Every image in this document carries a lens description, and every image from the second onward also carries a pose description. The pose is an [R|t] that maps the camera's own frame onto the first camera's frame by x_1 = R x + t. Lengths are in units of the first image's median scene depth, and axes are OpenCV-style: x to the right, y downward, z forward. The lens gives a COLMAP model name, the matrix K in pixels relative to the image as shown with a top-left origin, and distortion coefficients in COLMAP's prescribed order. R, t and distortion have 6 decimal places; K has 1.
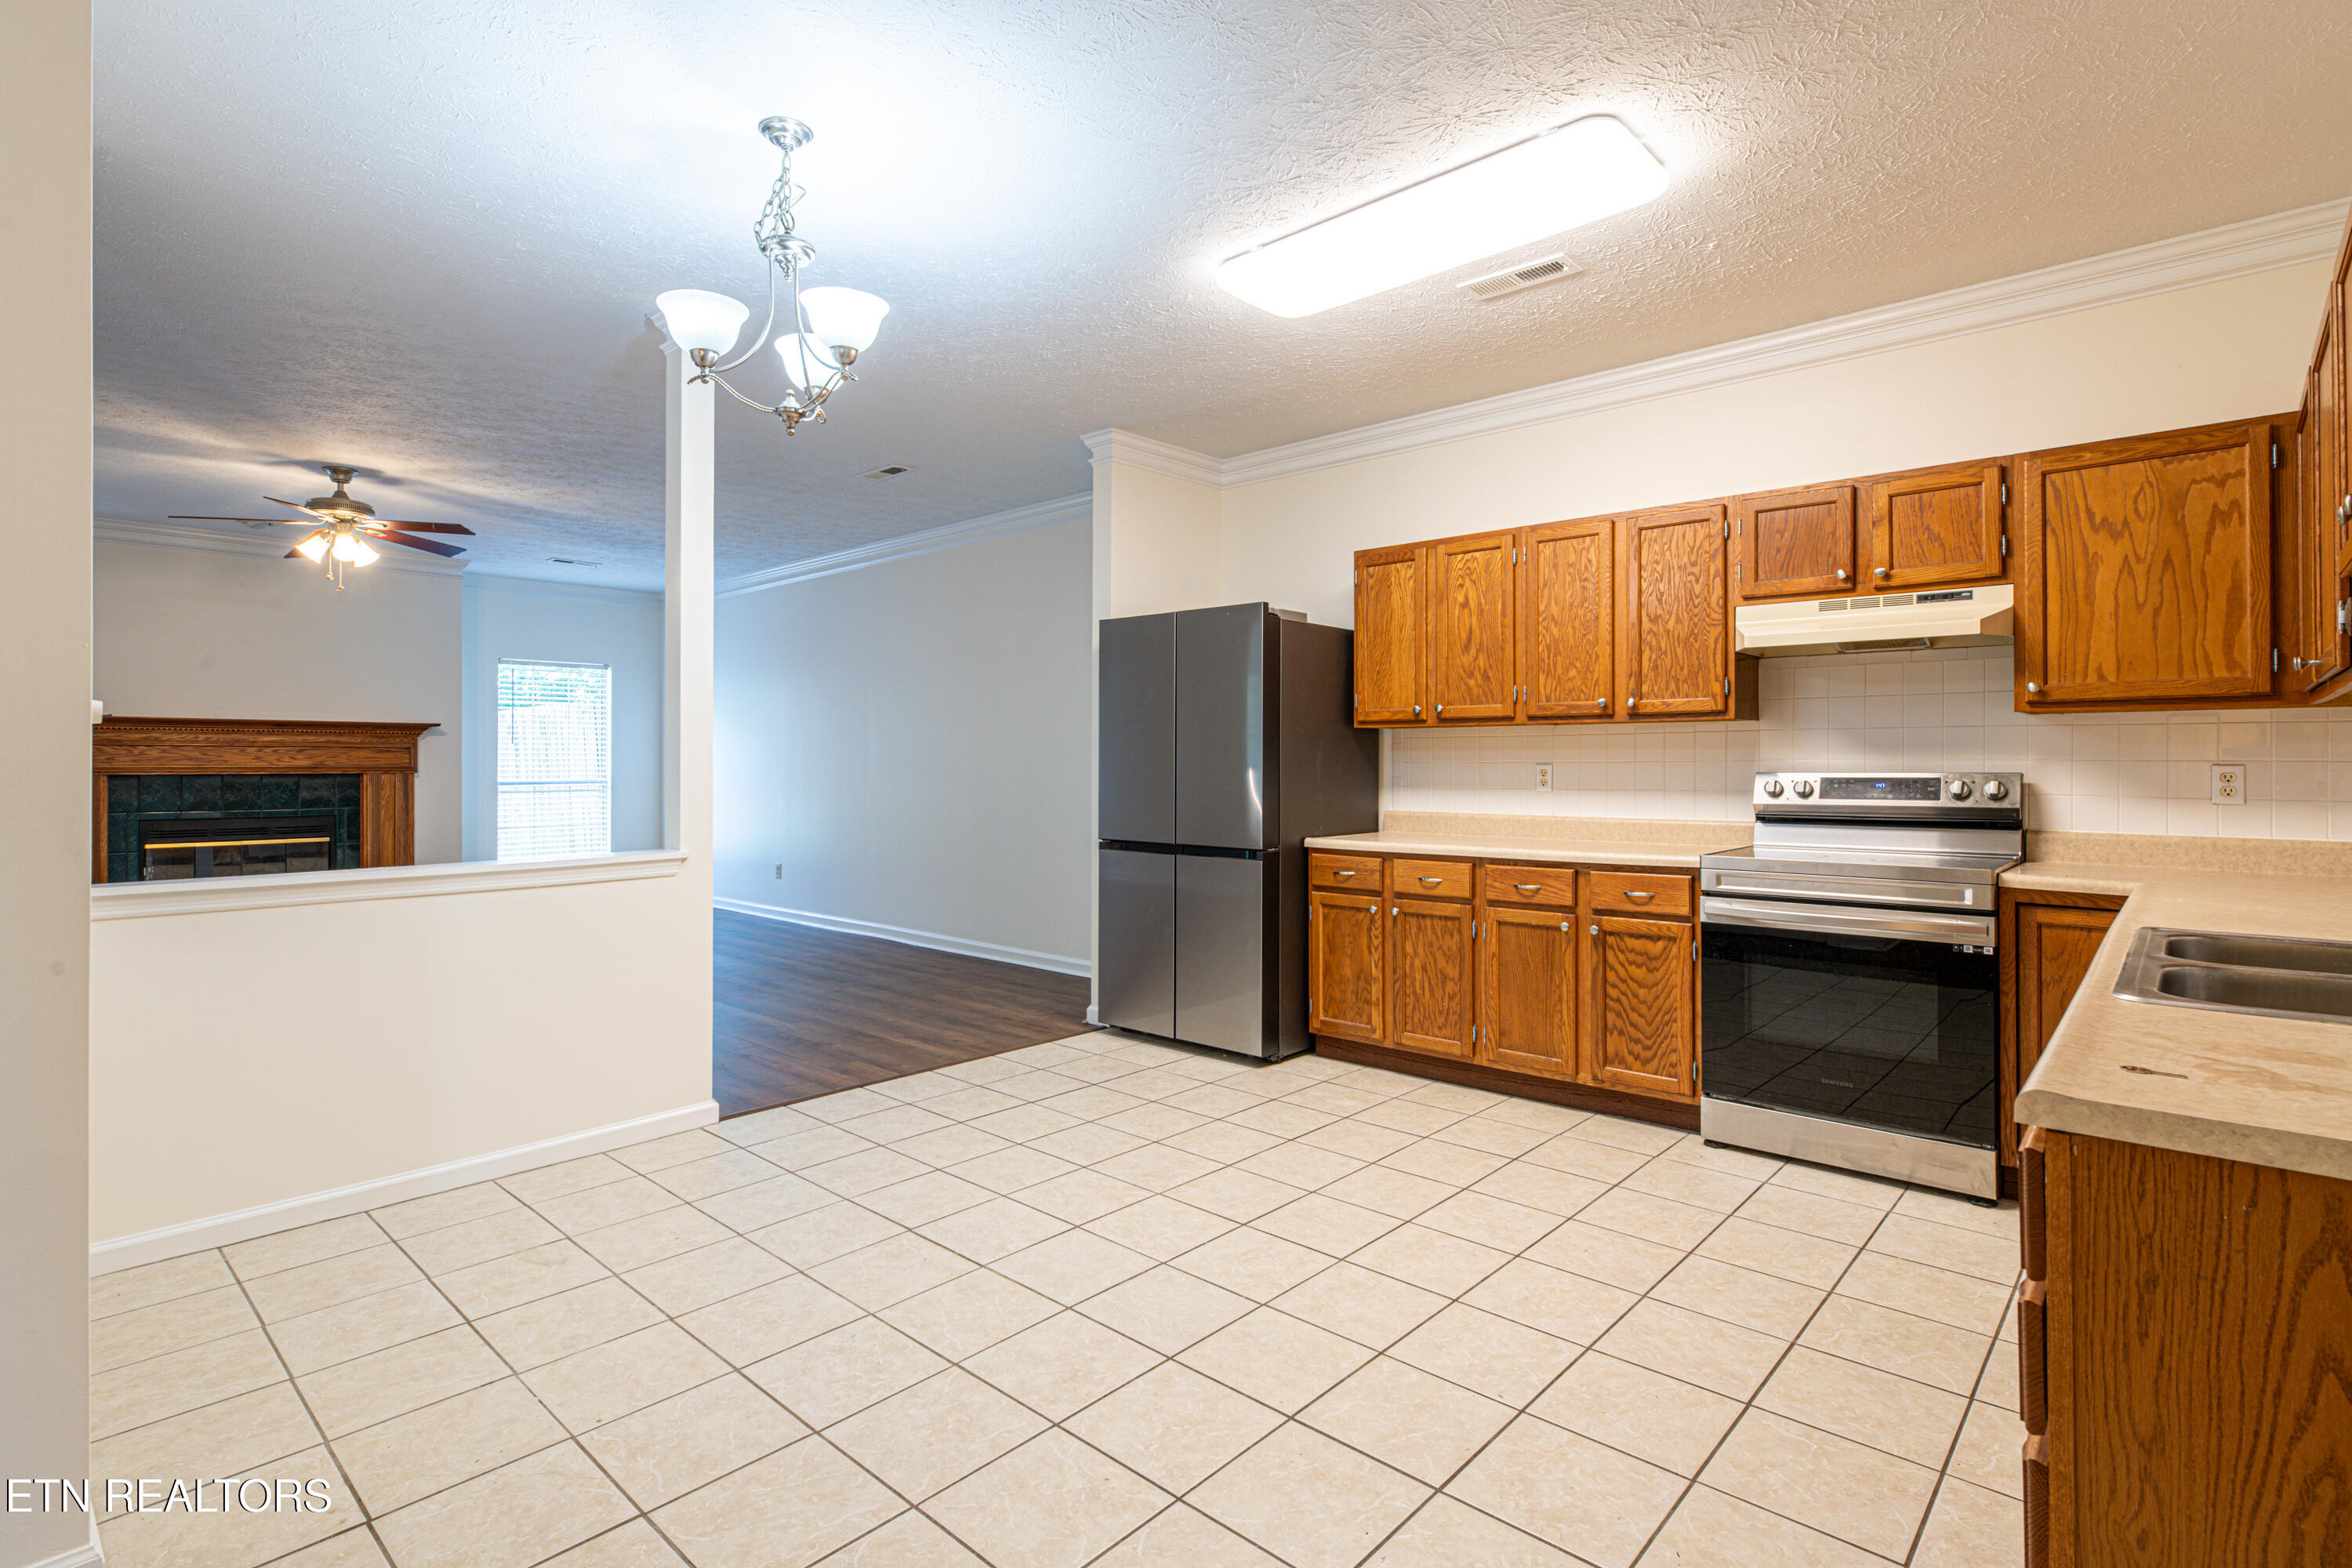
lens RADIAL K [[1112.2, 0, 1174.3], [0, 1112.2, 764.8], [0, 0, 1]] dist [0.000552, -0.000424]
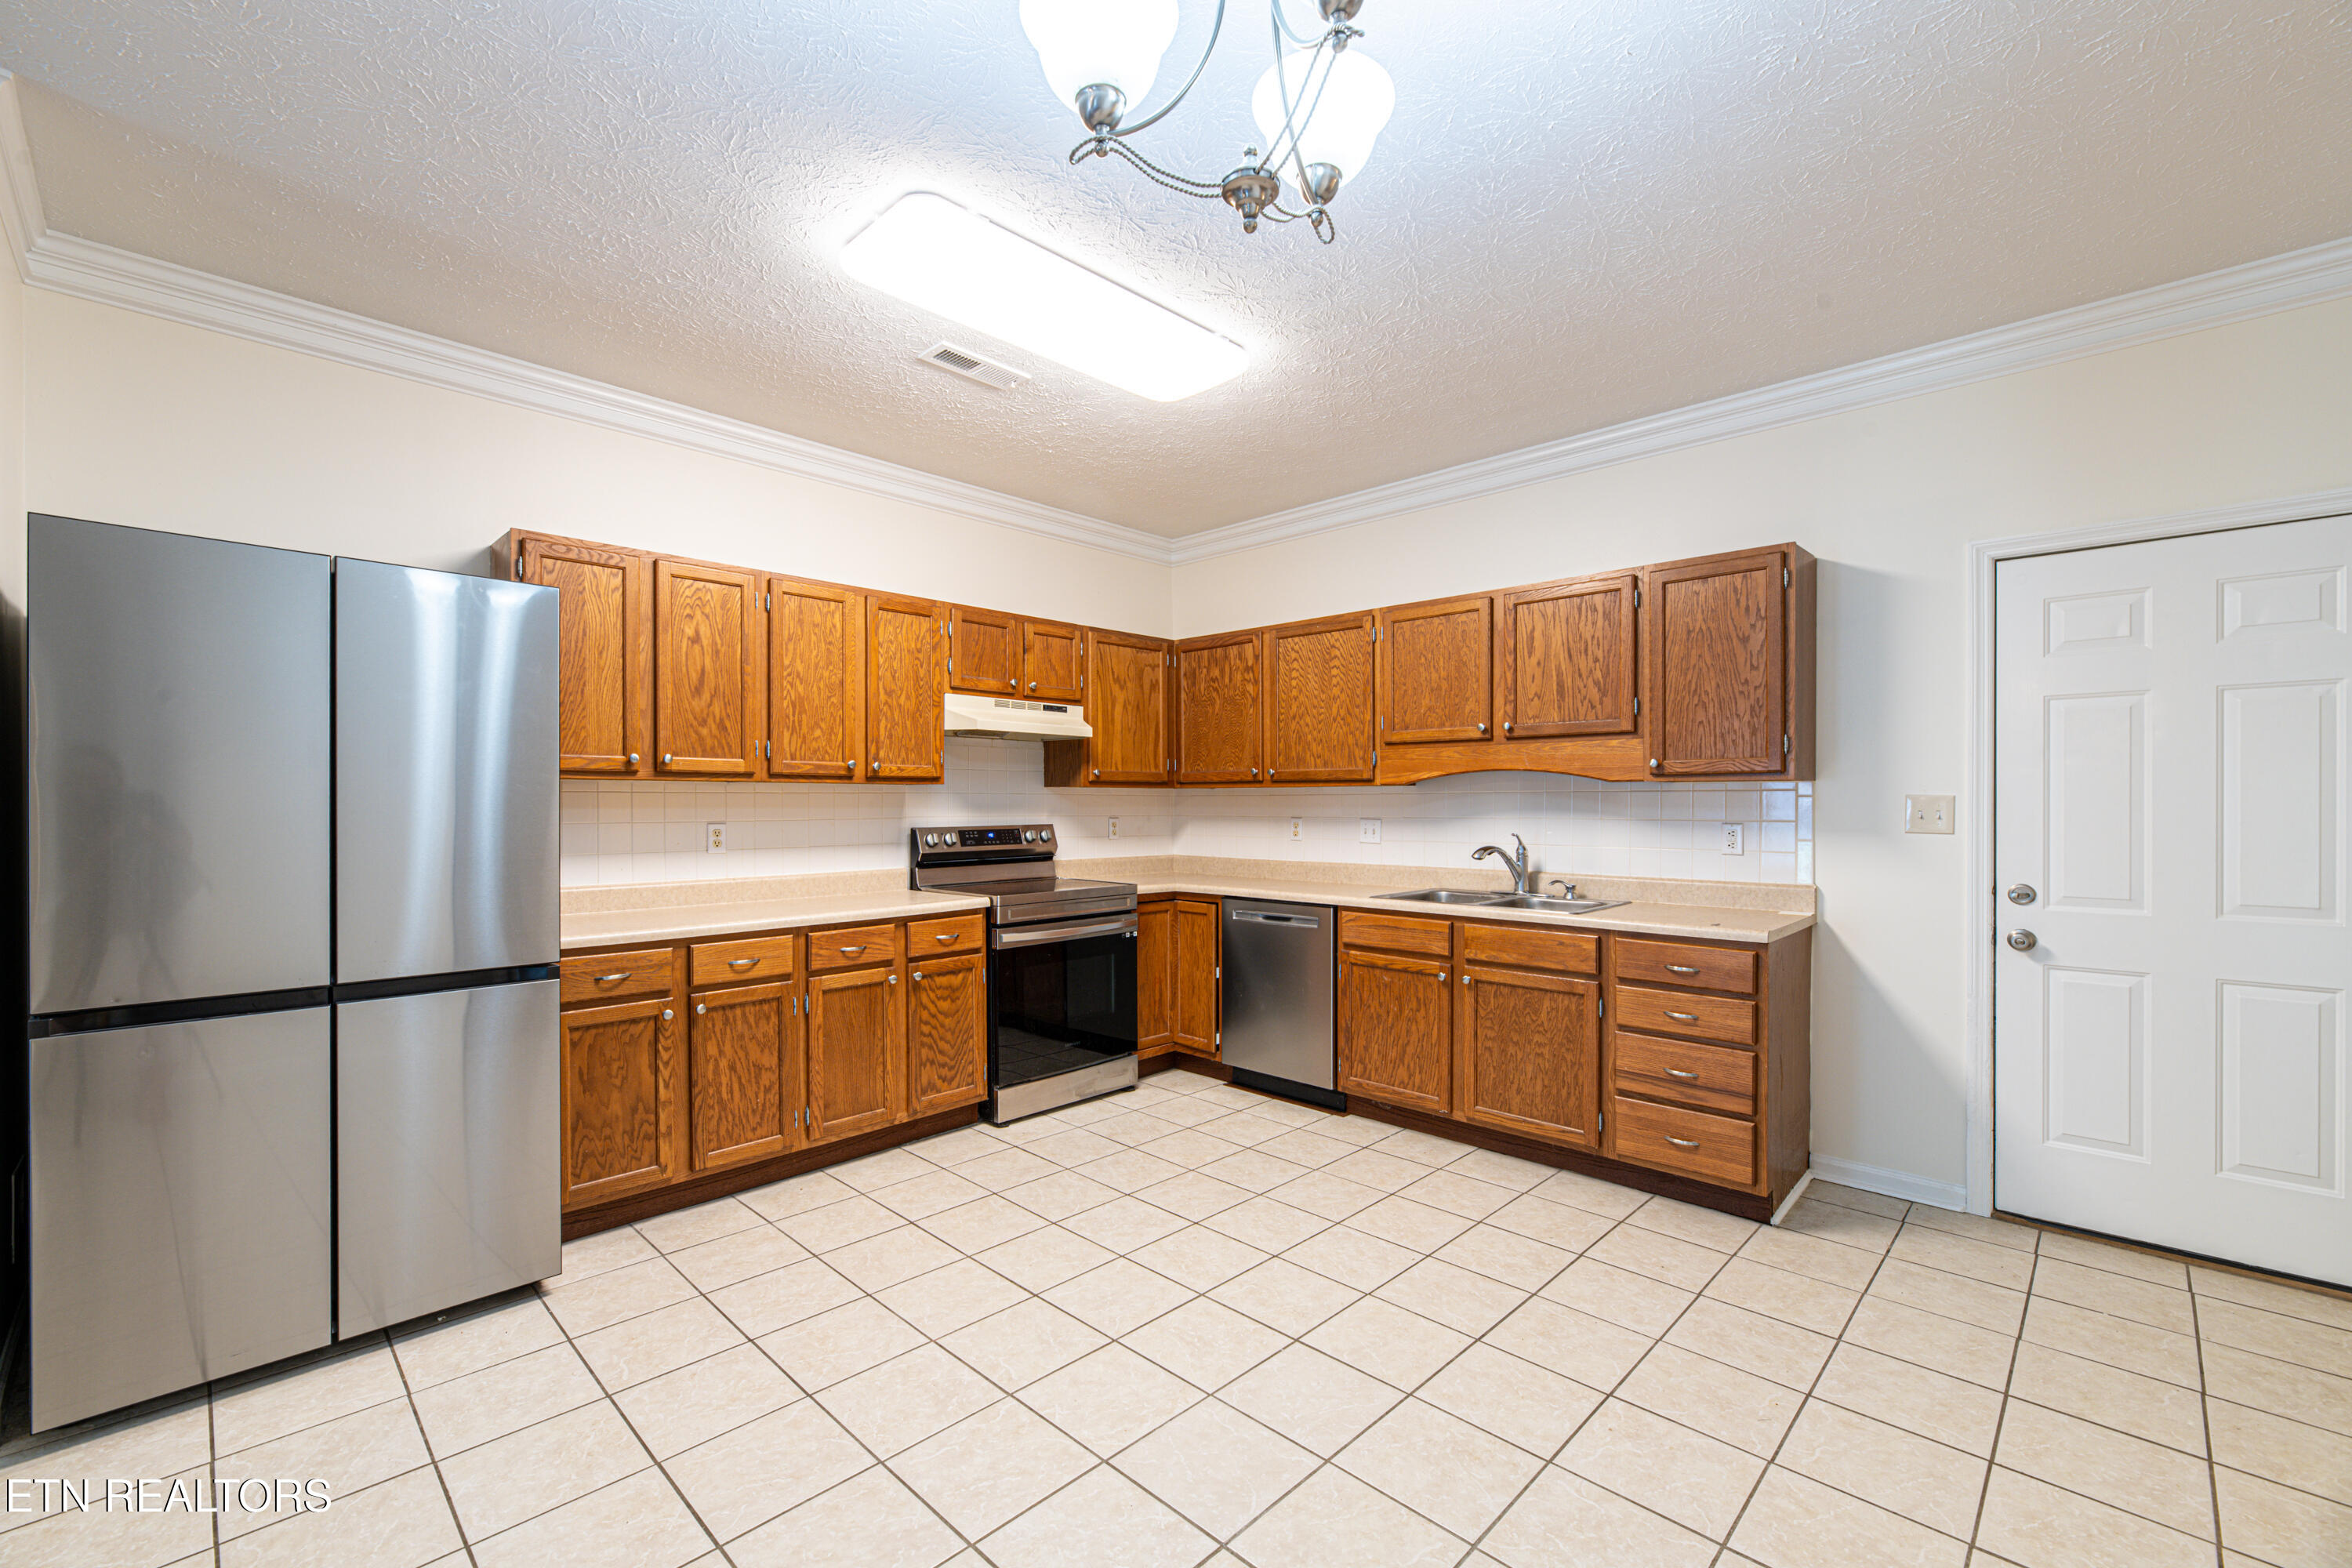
lens RADIAL K [[974.9, 0, 1168.5], [0, 974.9, 812.4], [0, 0, 1]] dist [-0.001604, -0.000271]
pose [[0.044199, -0.008907, 0.998983, -0.532989], [0.002727, 0.999958, 0.008795, -0.018391], [-0.999019, 0.002335, 0.044222, 0.674461]]
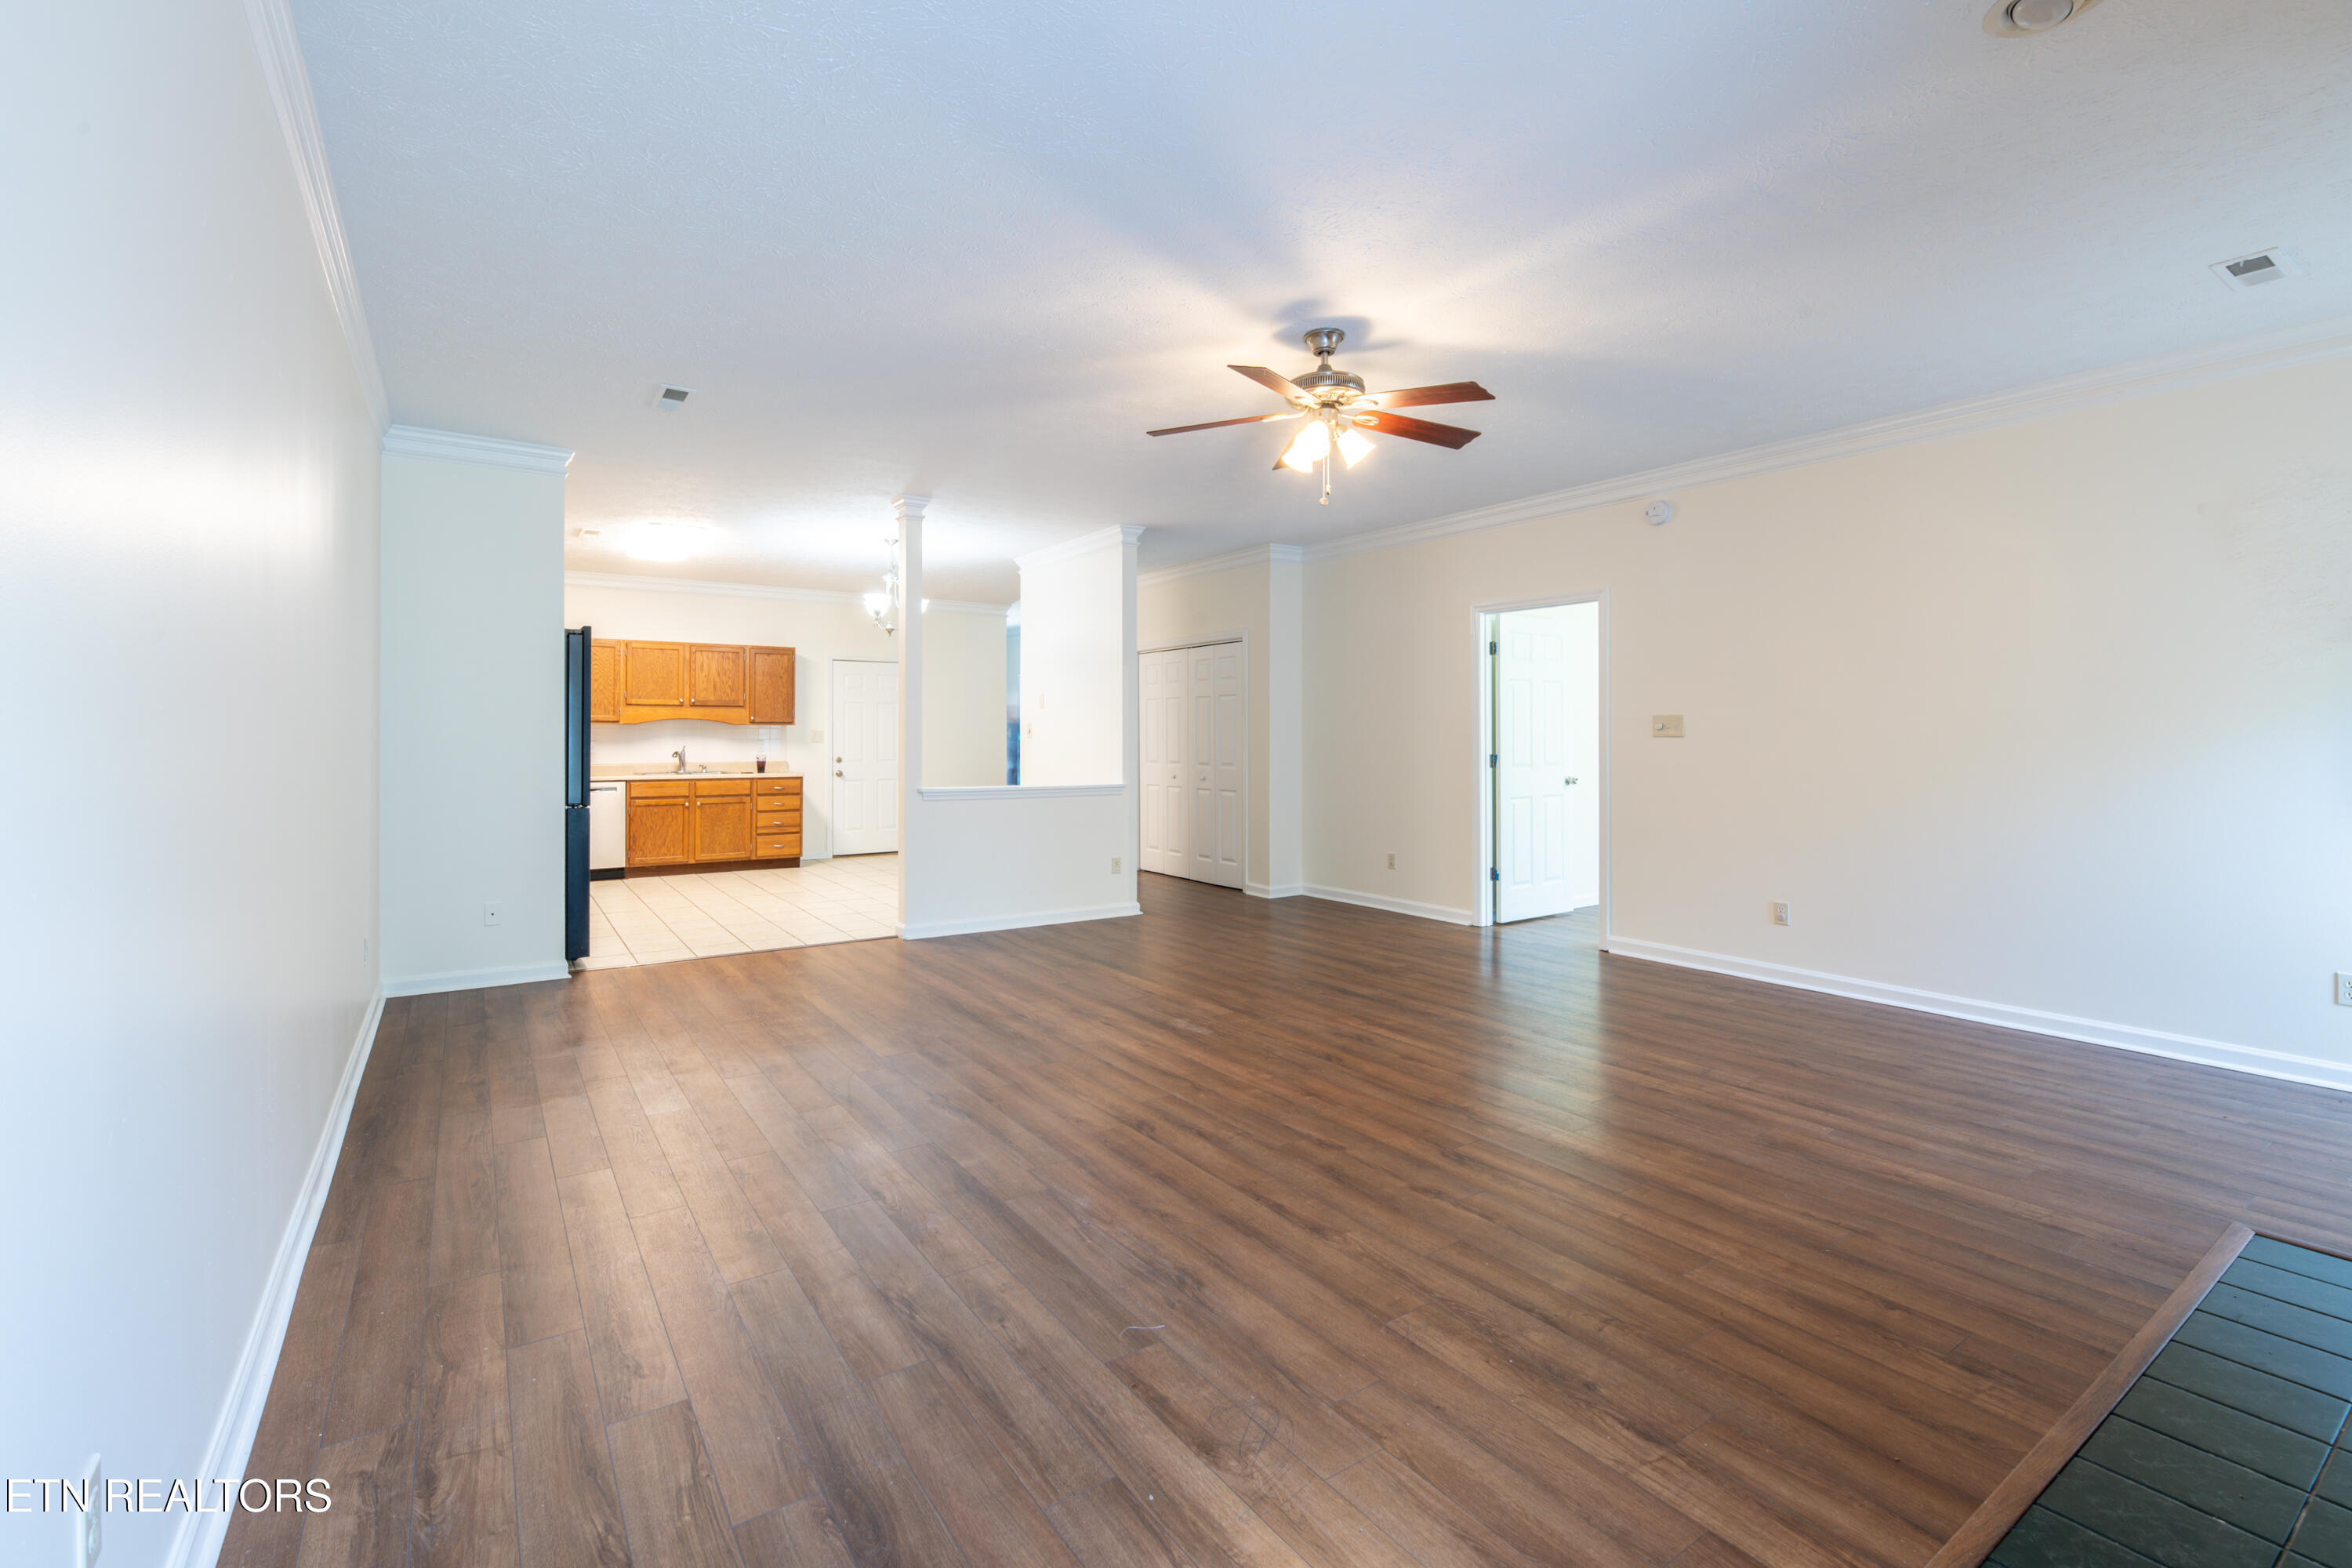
lens RADIAL K [[983.5, 0, 1120.6], [0, 983.5, 729.7], [0, 0, 1]] dist [0.000755, -0.000039]
pose [[-0.965897, 0.002688, 0.258913, -1.137213], [0.001432, 0.999986, -0.005039, -0.012204], [-0.258923, -0.004497, -0.965887, 2.359147]]
